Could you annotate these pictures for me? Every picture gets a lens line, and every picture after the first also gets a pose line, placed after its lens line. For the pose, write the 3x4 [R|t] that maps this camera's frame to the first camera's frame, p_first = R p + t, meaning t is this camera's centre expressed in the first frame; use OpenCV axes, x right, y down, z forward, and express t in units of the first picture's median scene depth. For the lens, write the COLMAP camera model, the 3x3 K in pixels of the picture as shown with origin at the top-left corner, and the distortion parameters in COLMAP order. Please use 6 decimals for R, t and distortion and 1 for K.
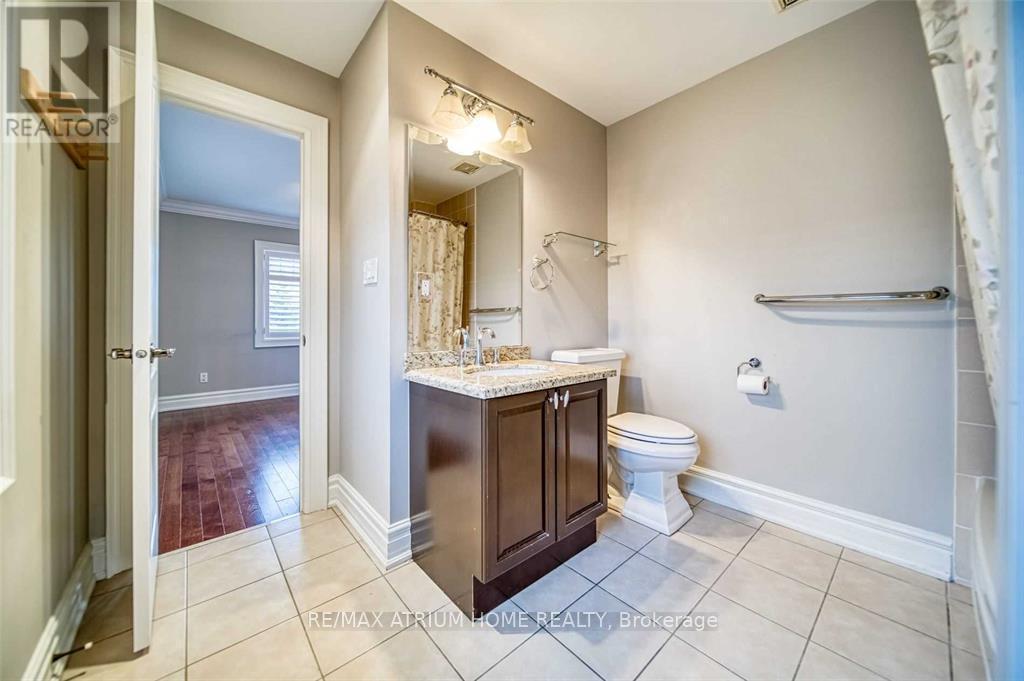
lens RADIAL K [[361.2, 0, 516.4], [0, 361.2, 319.3], [0, 0, 1]] dist [-0.000137, -0.000003]
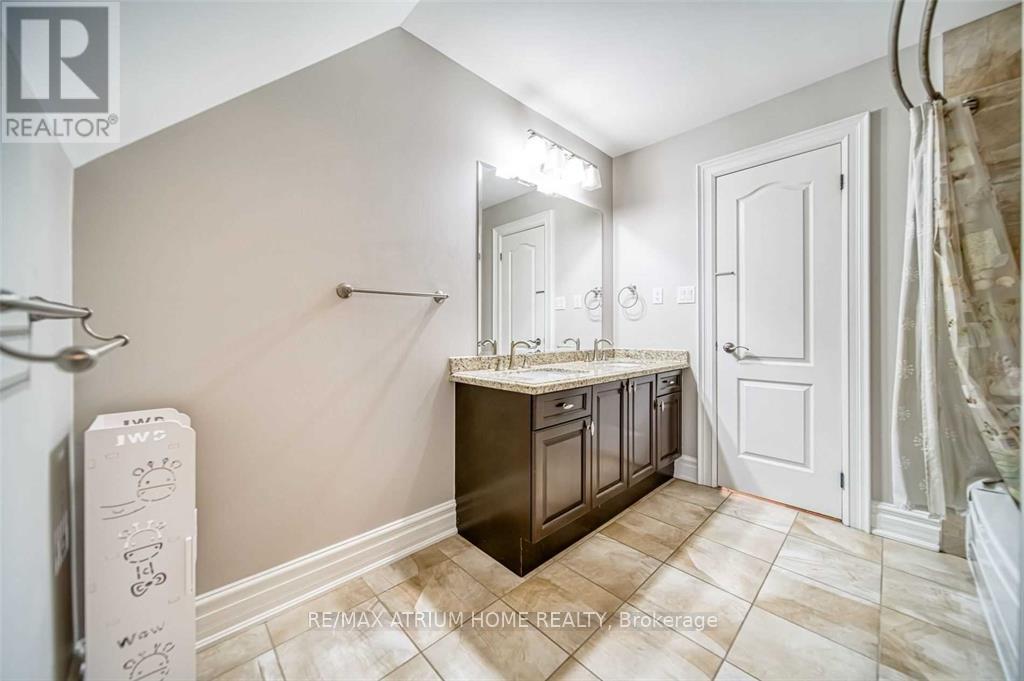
lens RADIAL K [[361.2, 0, 511.6], [0, 361.2, 335.4], [0, 0, 1]] dist [-0.000137, -0.000003]
pose [[0.997117, 0.008279, 0.075420, -0.207876], [-0.009359, 0.999859, 0.013977, 0.011509], [-0.075294, -0.014642, 0.997054, -0.150703]]
